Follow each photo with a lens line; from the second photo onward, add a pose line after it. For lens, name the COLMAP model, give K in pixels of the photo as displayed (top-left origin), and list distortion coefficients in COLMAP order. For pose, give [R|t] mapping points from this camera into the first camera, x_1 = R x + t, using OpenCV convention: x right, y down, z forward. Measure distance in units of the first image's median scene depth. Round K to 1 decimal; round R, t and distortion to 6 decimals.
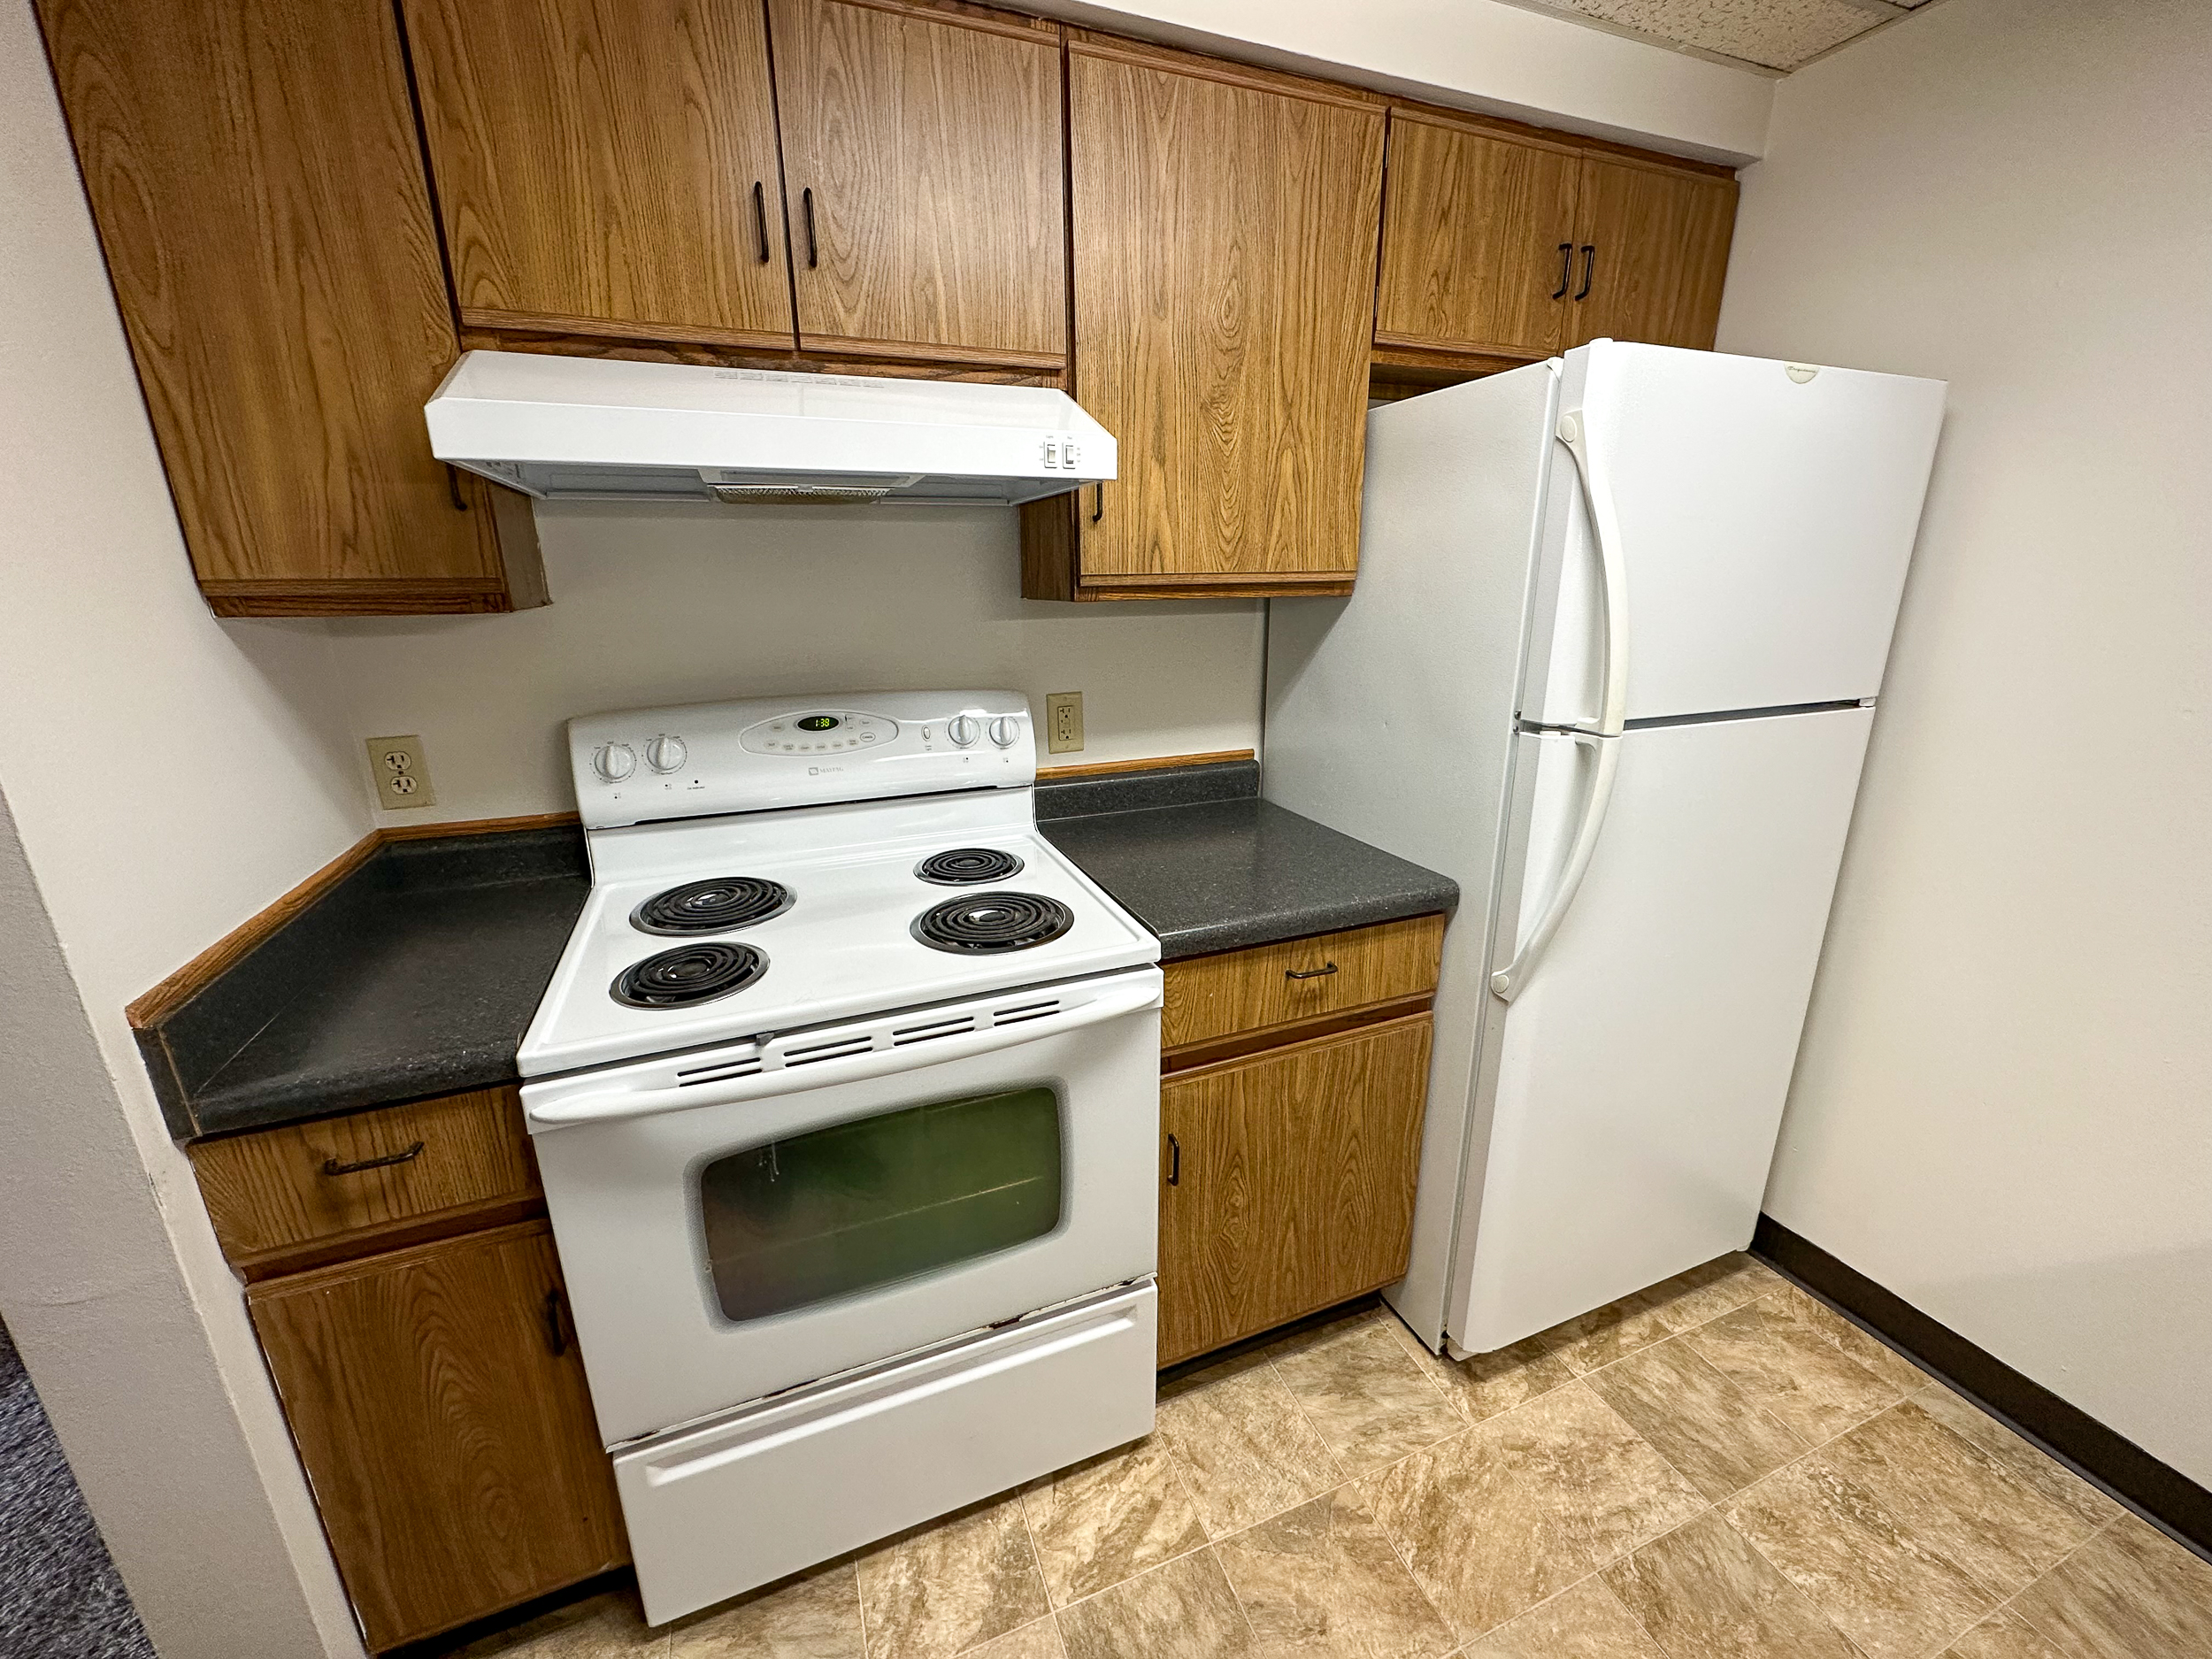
lens RADIAL K [[879.3, 0, 1108.7], [0, 879.3, 827.9], [0, 0, 1]] dist [-0.001684, 0.000117]
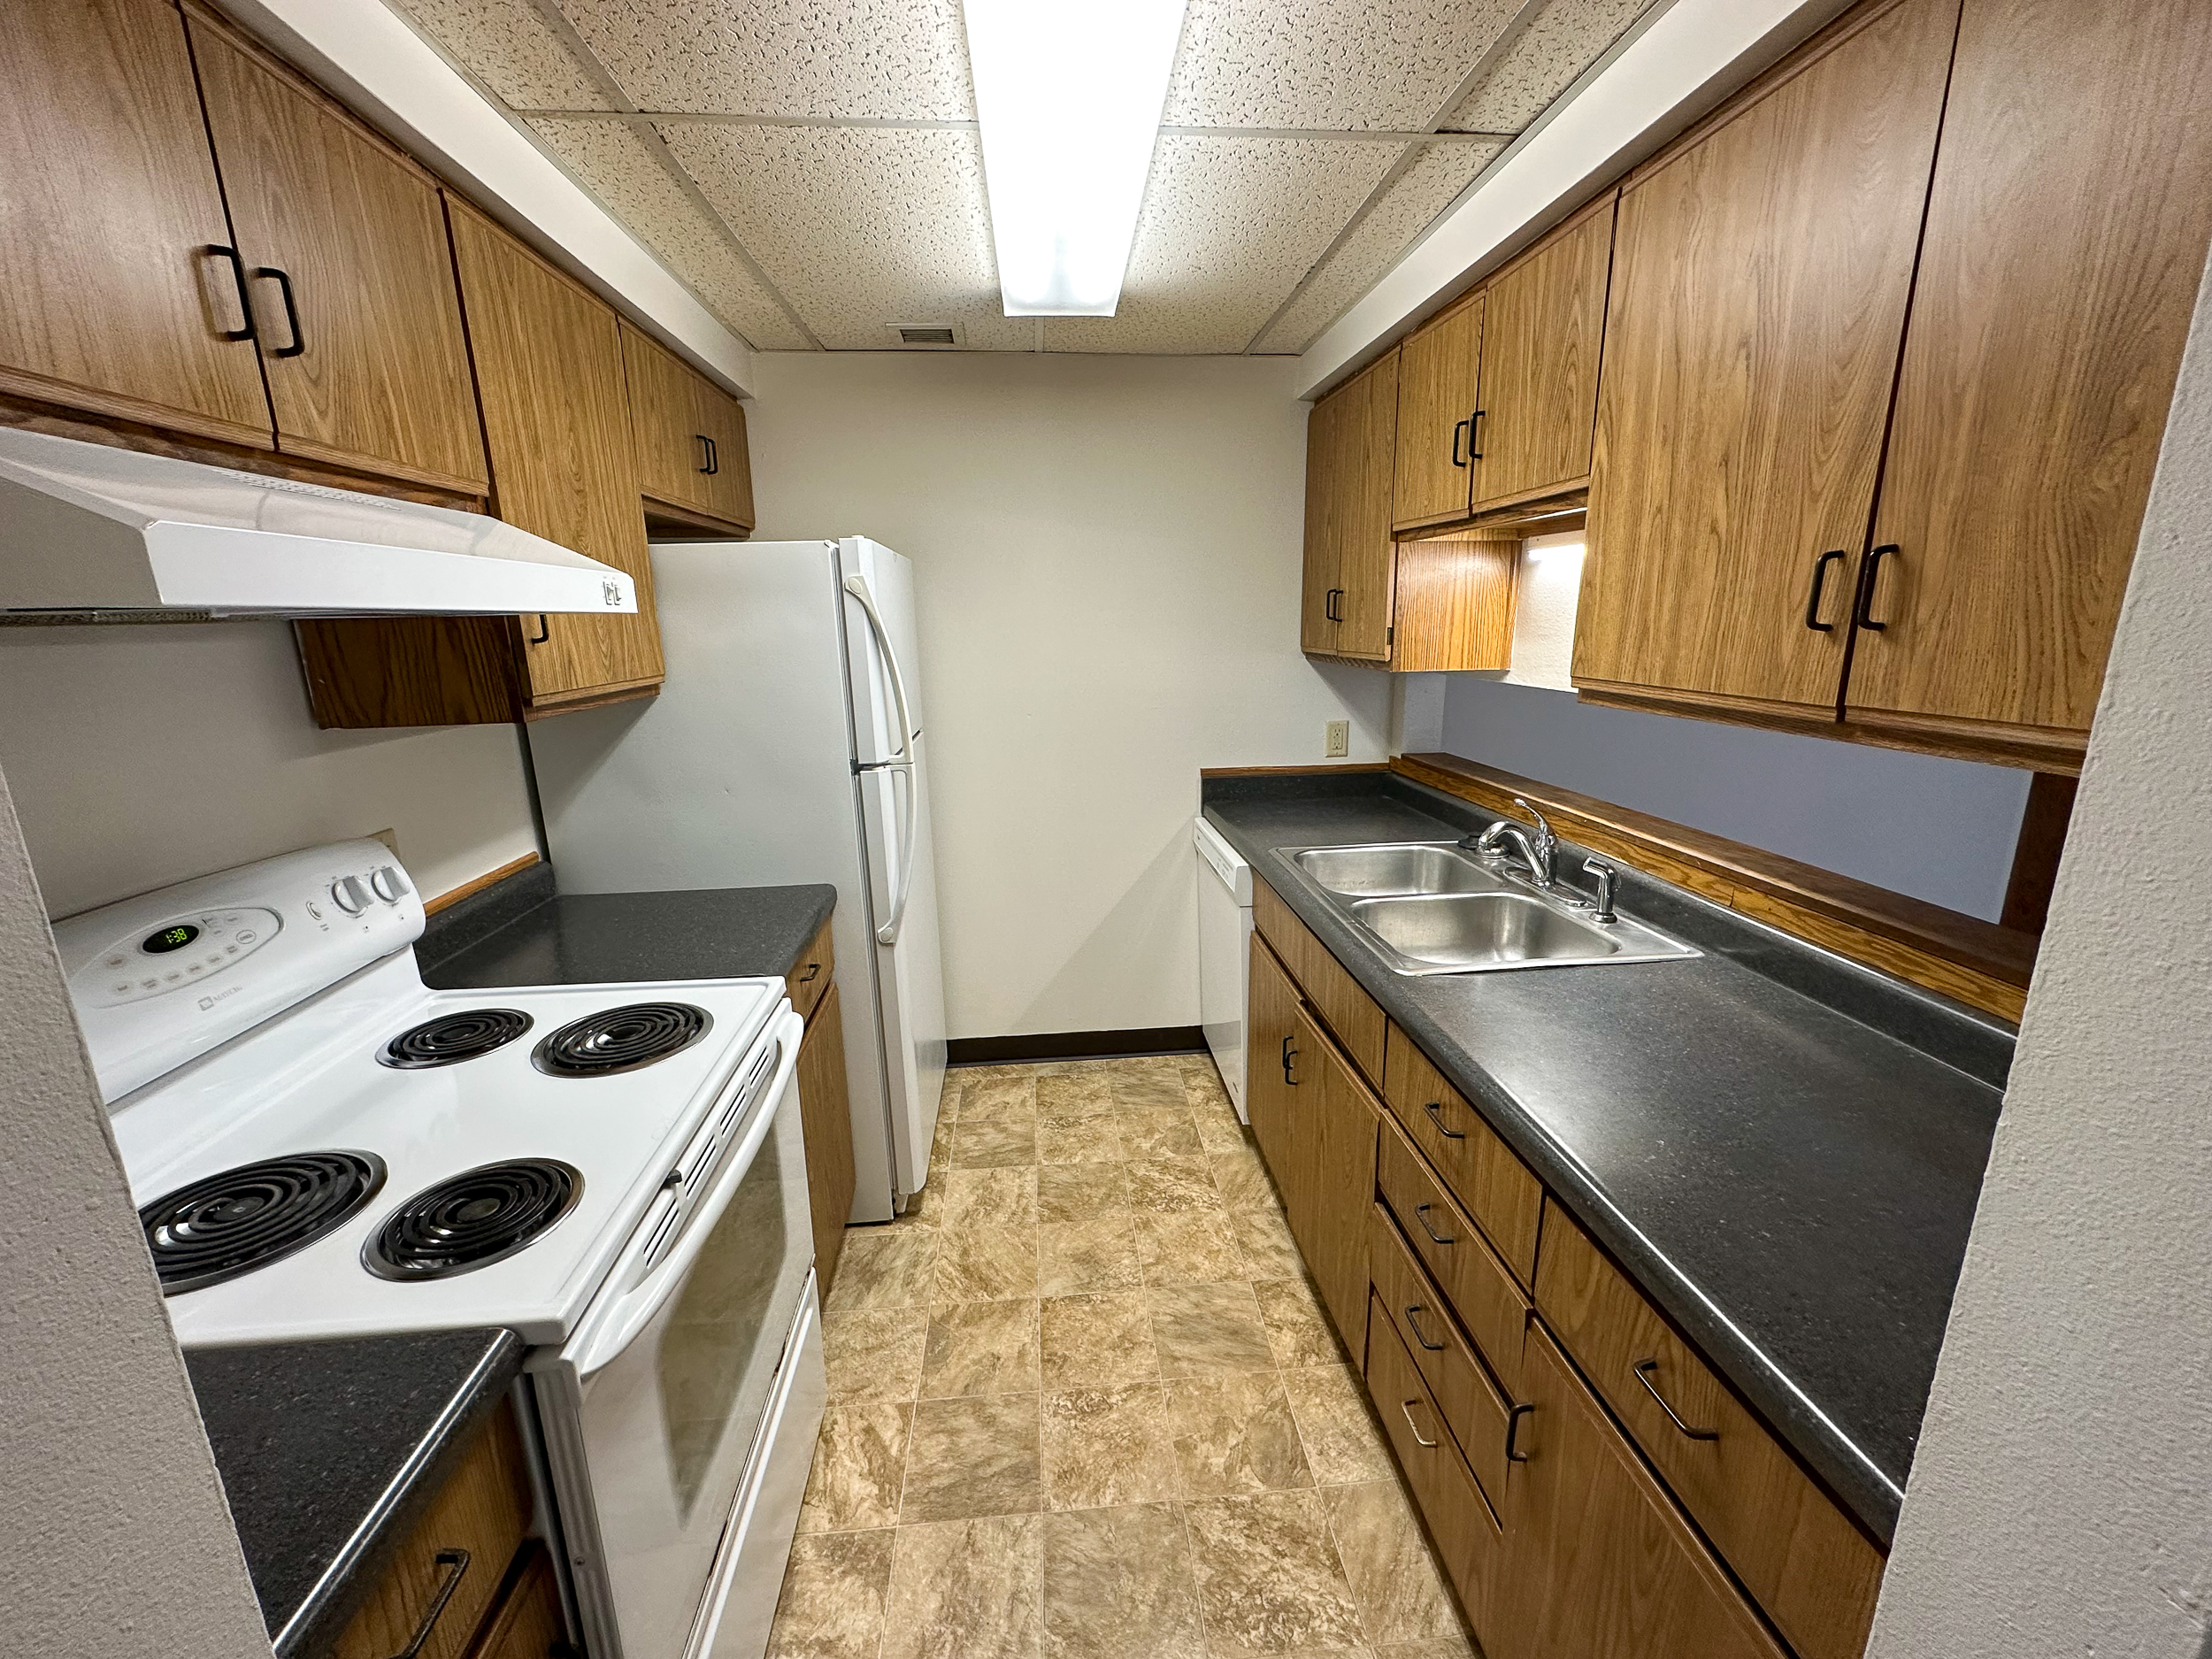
lens RADIAL K [[878.5, 0, 1104.7], [0, 878.5, 828.8], [0, 0, 1]] dist [-0.003231, 0.000620]
pose [[0.289616, -0.221381, 0.931189, -0.792876], [0.282680, 0.949270, 0.137762, -0.096282], [-0.914448, 0.223330, 0.337504, 0.099800]]
